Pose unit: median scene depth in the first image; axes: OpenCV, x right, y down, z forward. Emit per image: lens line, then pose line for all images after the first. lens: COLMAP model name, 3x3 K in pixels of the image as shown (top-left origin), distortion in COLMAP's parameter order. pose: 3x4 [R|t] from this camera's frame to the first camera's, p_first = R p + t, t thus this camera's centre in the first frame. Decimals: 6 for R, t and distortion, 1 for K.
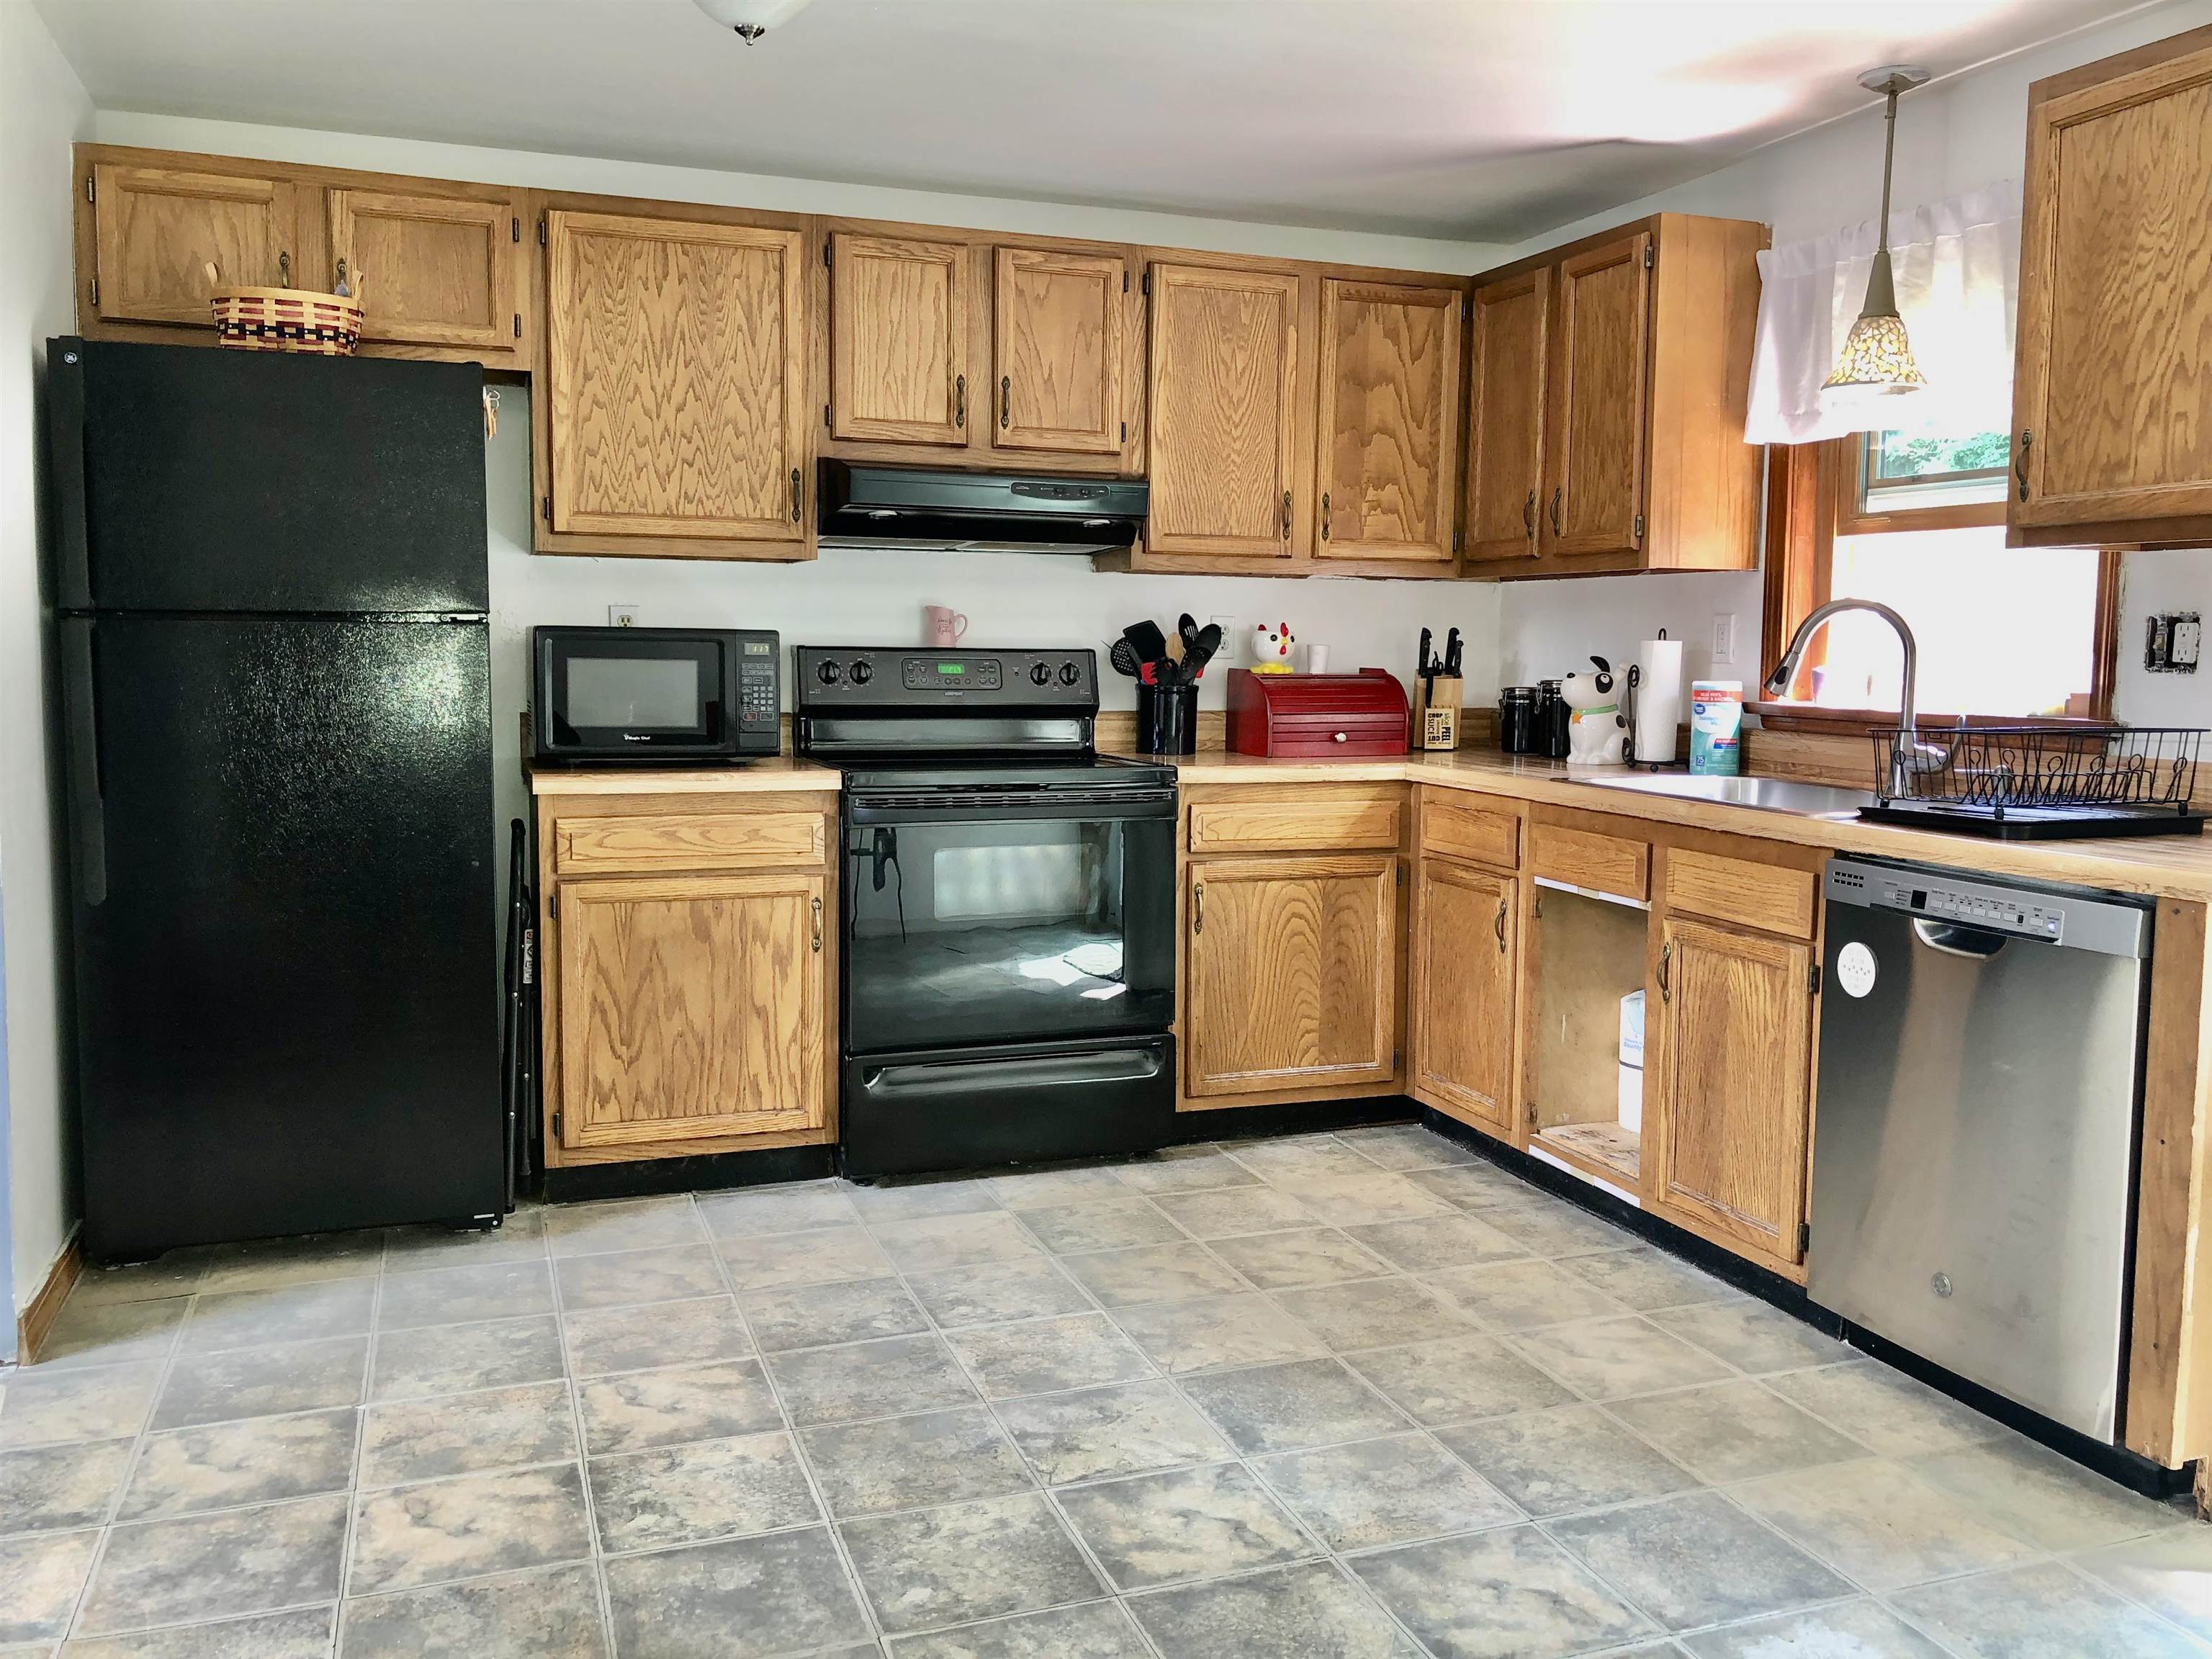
lens RADIAL K [[1824.5, 0, 1111.1], [0, 1824.5, 807.3], [0, 0, 1]] dist [0.054875, -0.064330]
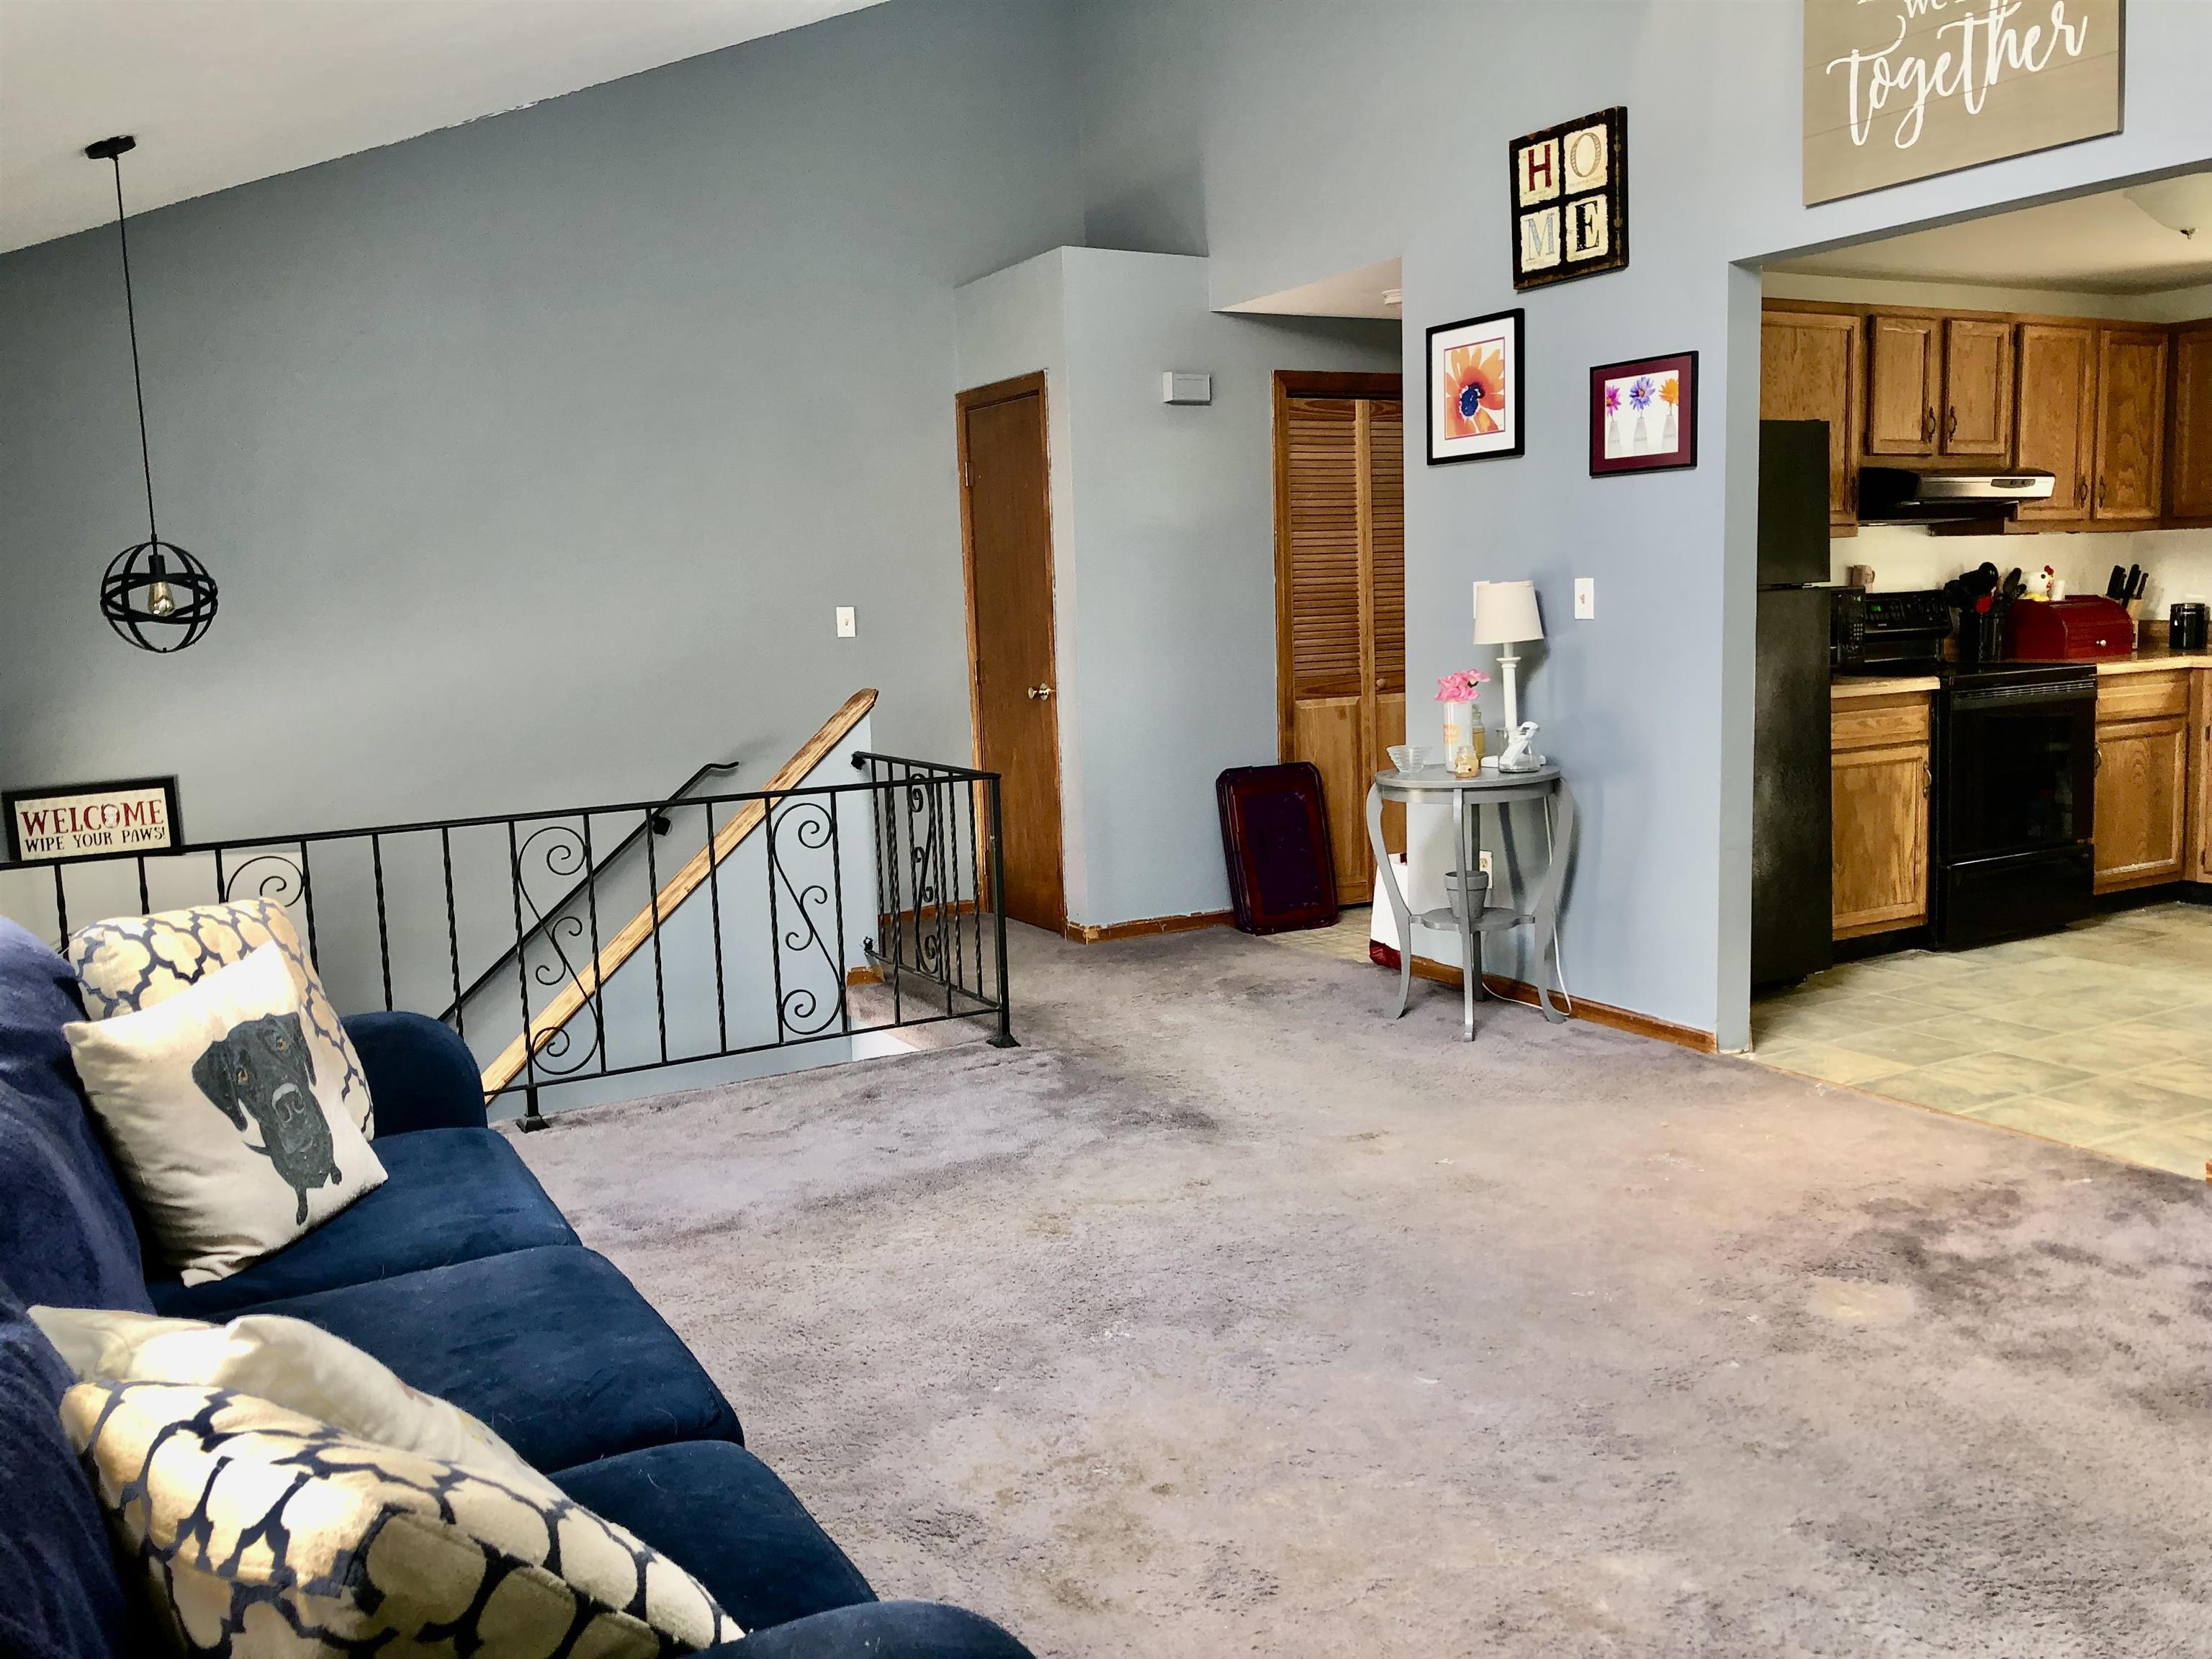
lens RADIAL K [[1817.4, 0, 1077.3], [0, 1817.4, 805.9], [0, 0, 1]] dist [0.016553, 0.002873]
pose [[0.988757, -0.062051, 0.136049, -1.078675], [0.058612, 0.997855, 0.029141, 0.001001], [-0.137565, -0.020839, 0.990273, -0.403817]]
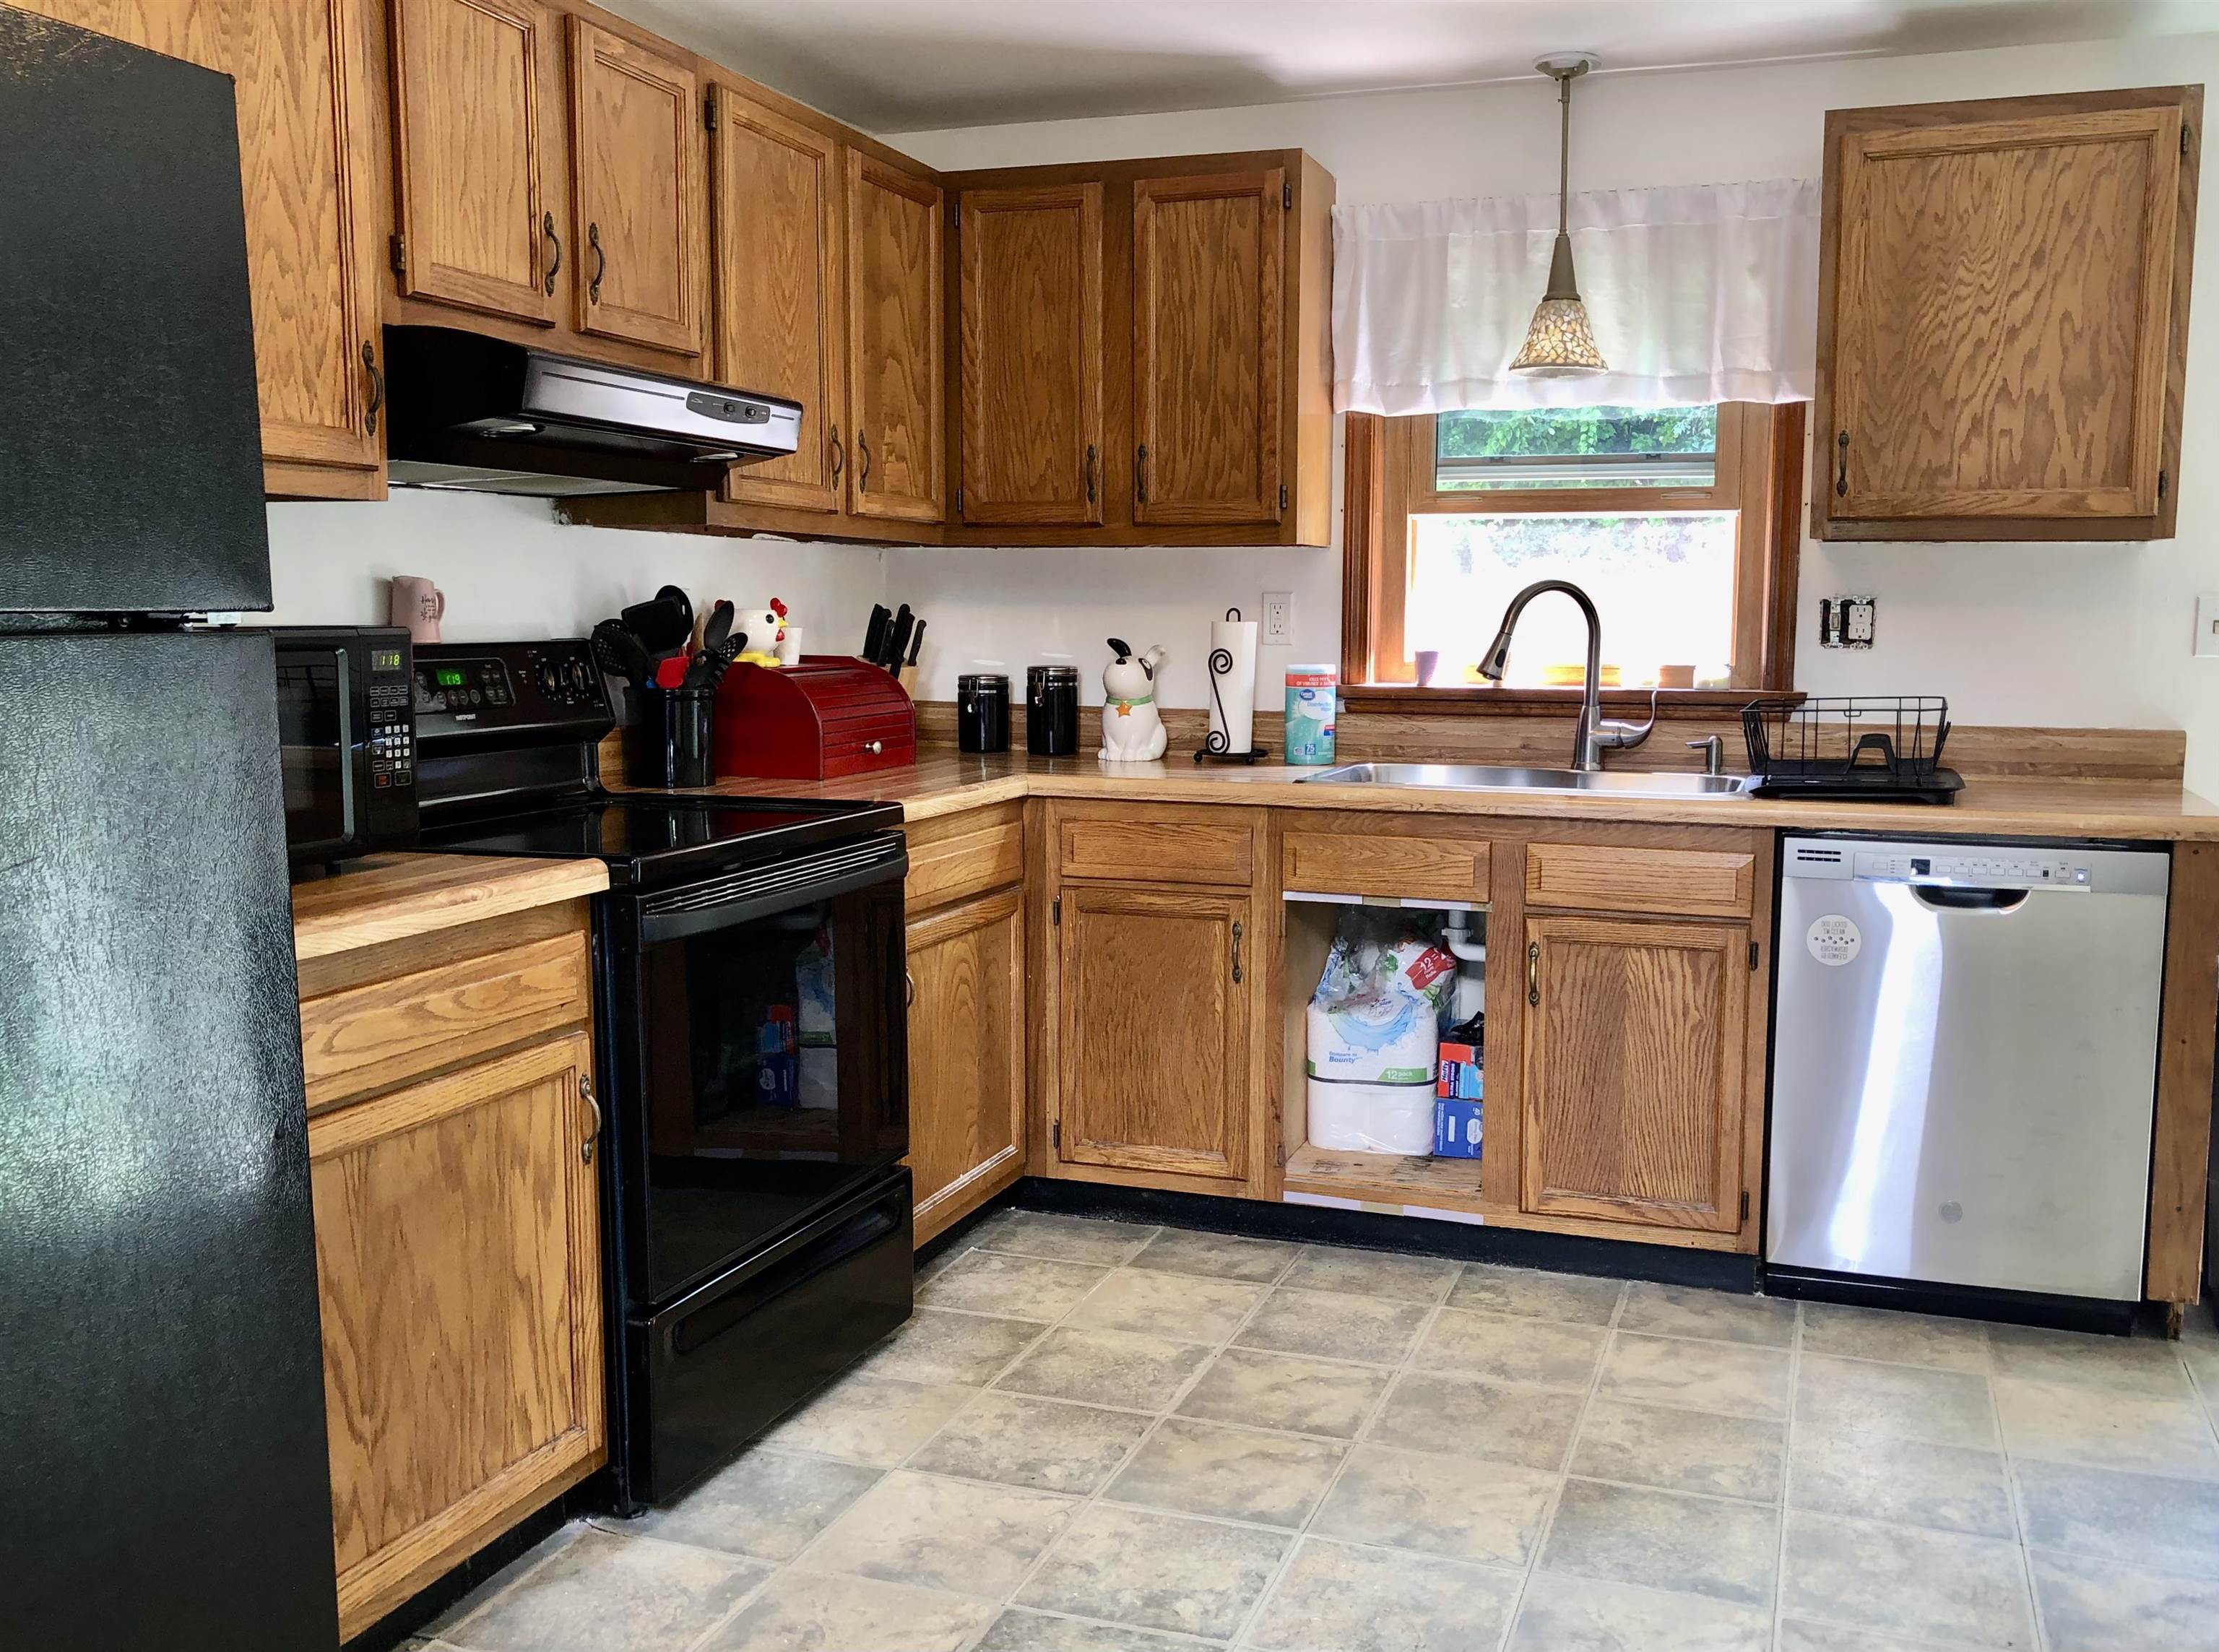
lens RADIAL K [[1972.5, 0, 1204.9], [0, 1972.5, 830.9], [0, 0, 1]] dist [0.020585, -0.002797]
pose [[0.624712, -0.098598, 0.774605, -0.536528], [0.073585, 0.995015, 0.067308, -0.059413], [-0.777380, 0.014951, 0.628853, 0.439914]]
